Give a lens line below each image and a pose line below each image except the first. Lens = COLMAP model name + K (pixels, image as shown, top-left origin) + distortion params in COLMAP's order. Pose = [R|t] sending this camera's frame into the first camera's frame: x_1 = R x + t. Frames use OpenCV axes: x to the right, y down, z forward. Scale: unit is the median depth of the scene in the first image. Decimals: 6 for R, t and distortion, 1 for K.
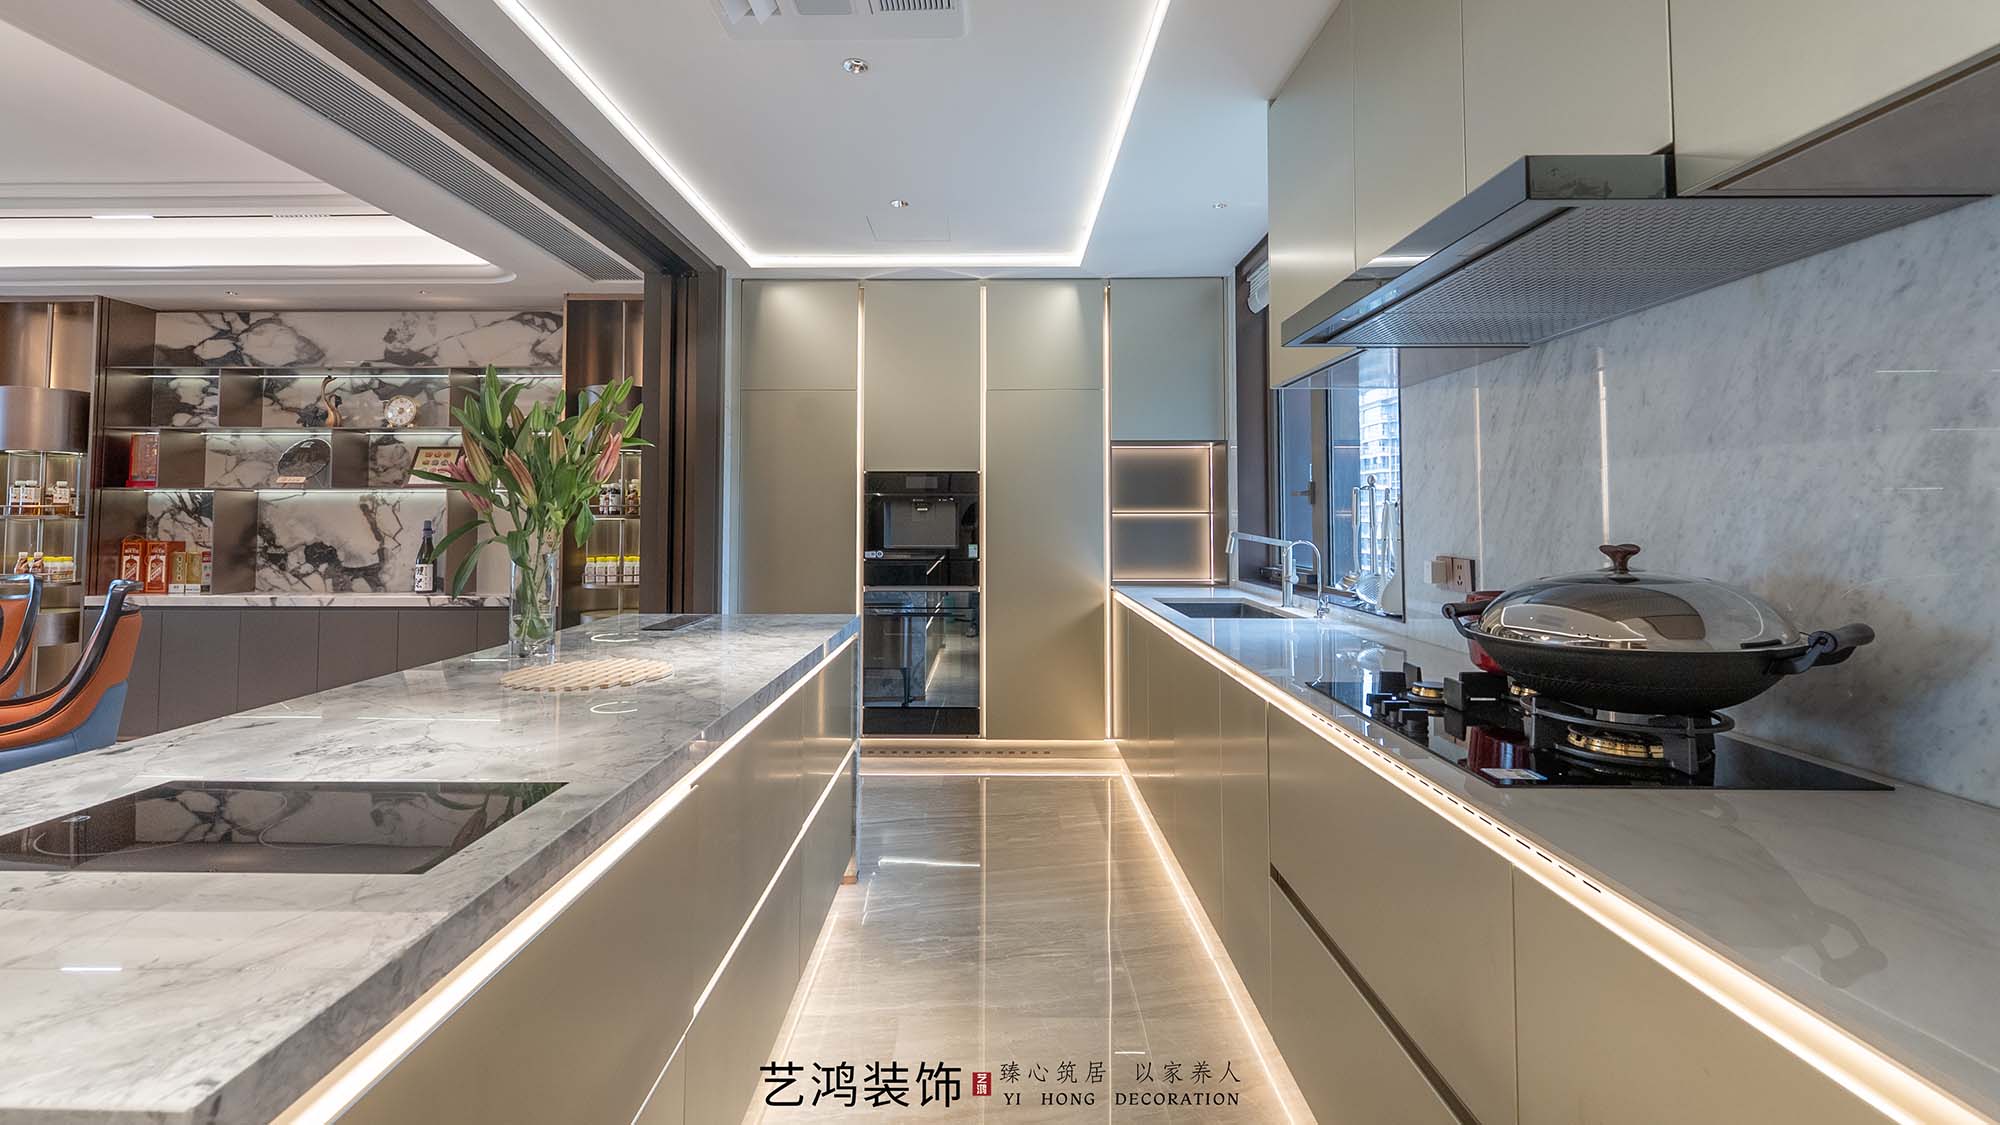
lens RADIAL K [[863.8, 0, 982.7], [0, 863.8, 493.6], [0, 0, 1]] dist [-0.008616, 0.000153]
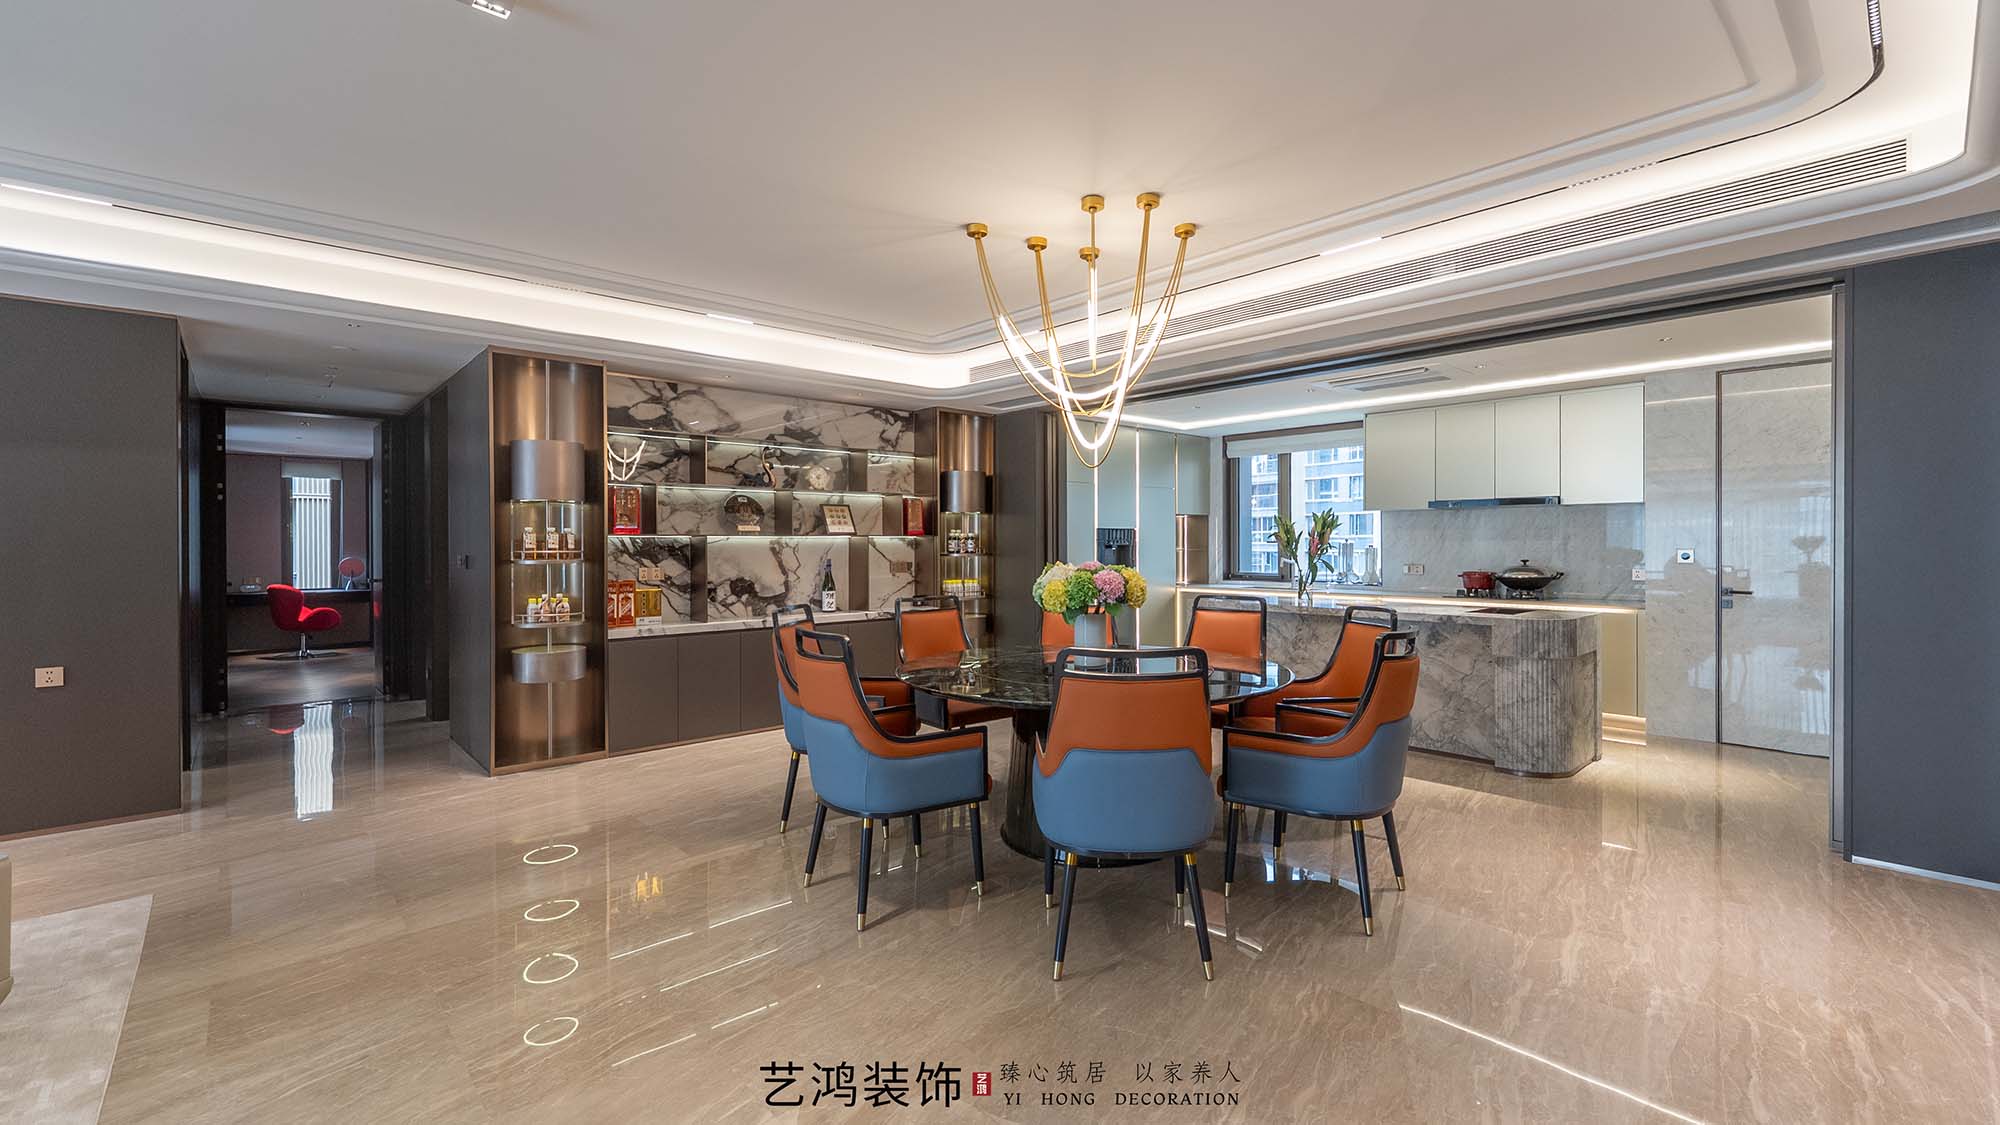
lens RADIAL K [[843.5, 0, 1008.0], [0, 843.5, 551.4], [0, 0, 1]] dist [-0.000513, -0.000098]
pose [[0.730338, -0.009697, 0.683017, -1.323659], [-0.017031, 0.999330, 0.032399, -0.027604], [-0.682873, -0.035295, 0.729684, -0.154164]]
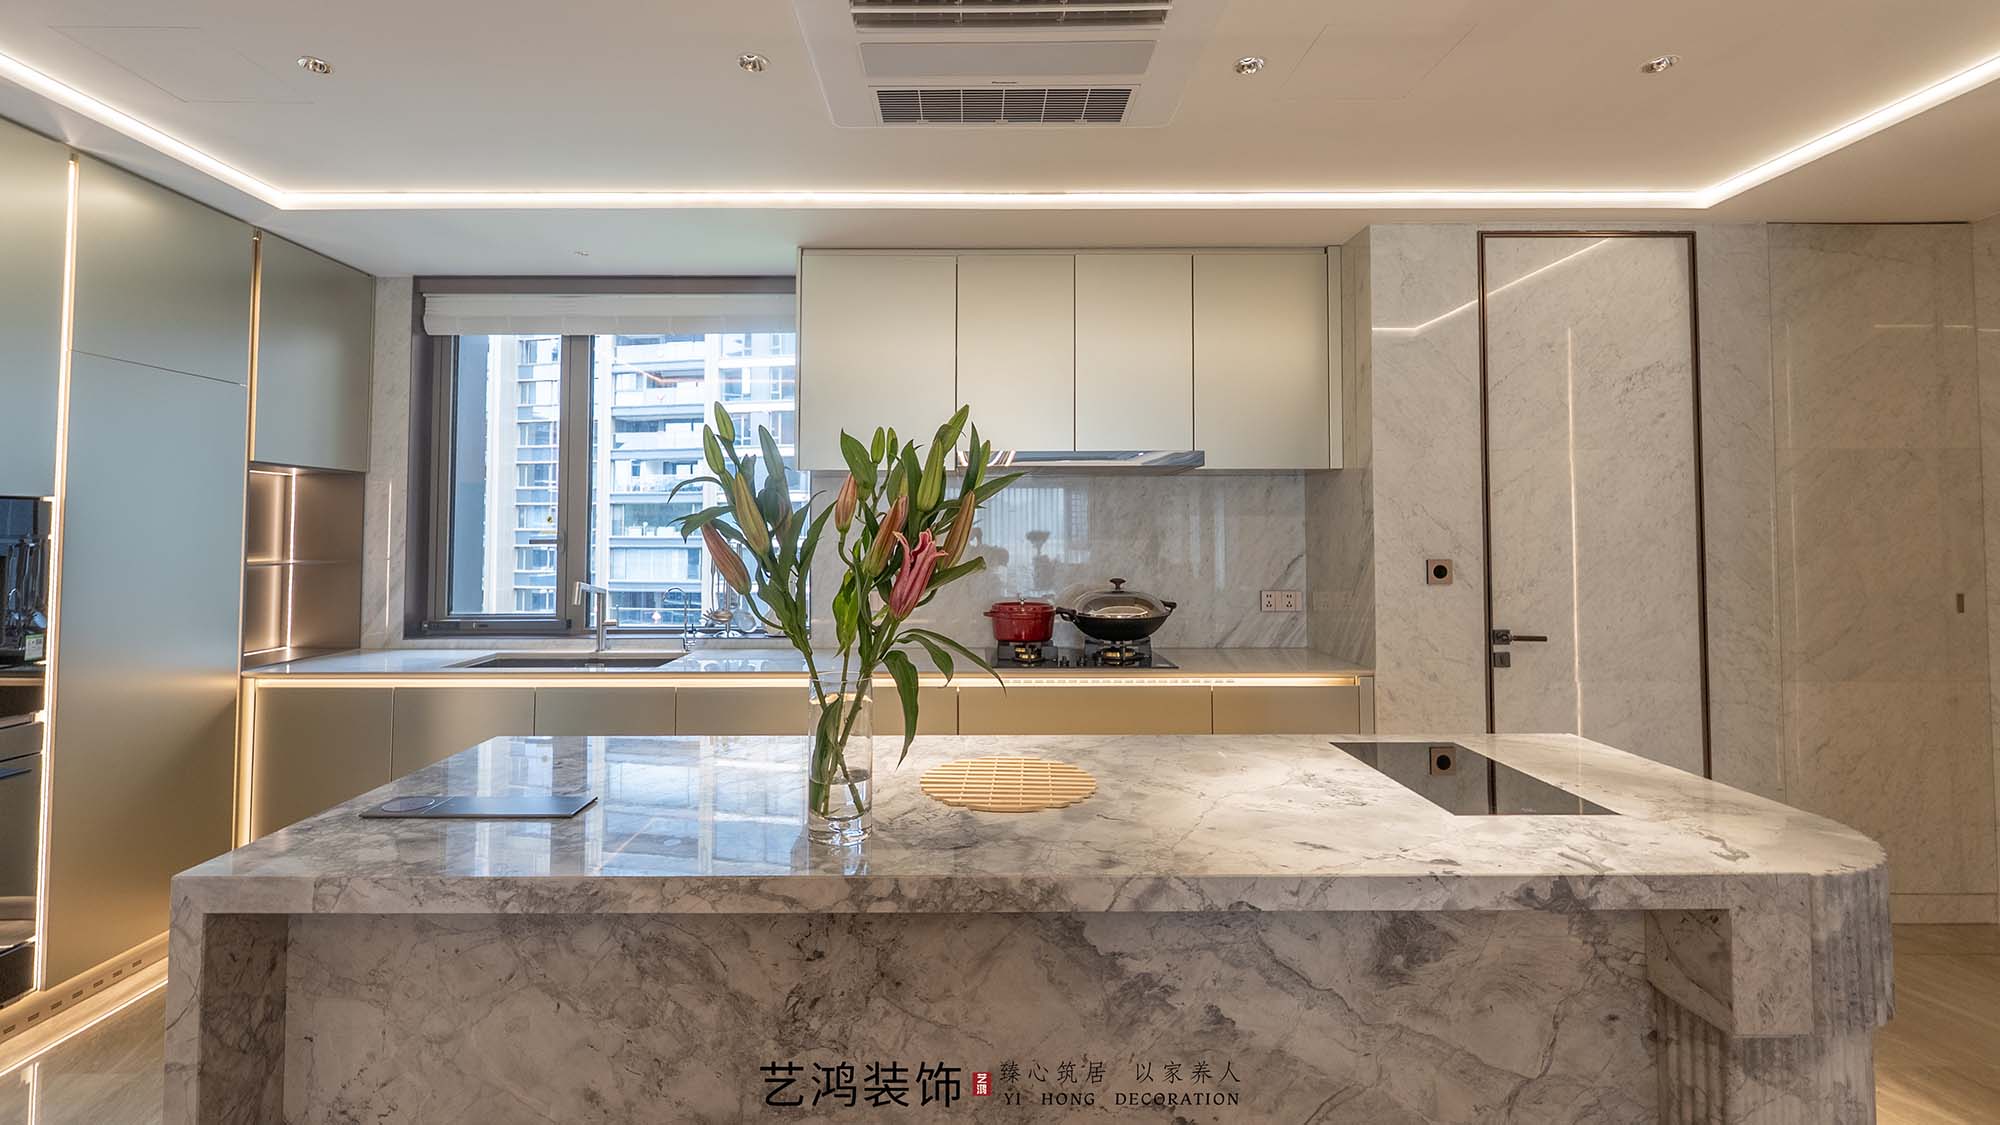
lens RADIAL K [[863.8, 0, 982.7], [0, 863.8, 493.6], [0, 0, 1]] dist [-0.008616, 0.000153]
pose [[-0.025891, 0.044521, 0.998673, -0.493928], [-0.028796, 0.998560, -0.045262, -0.018148], [-0.999250, -0.029930, -0.024571, 0.382672]]
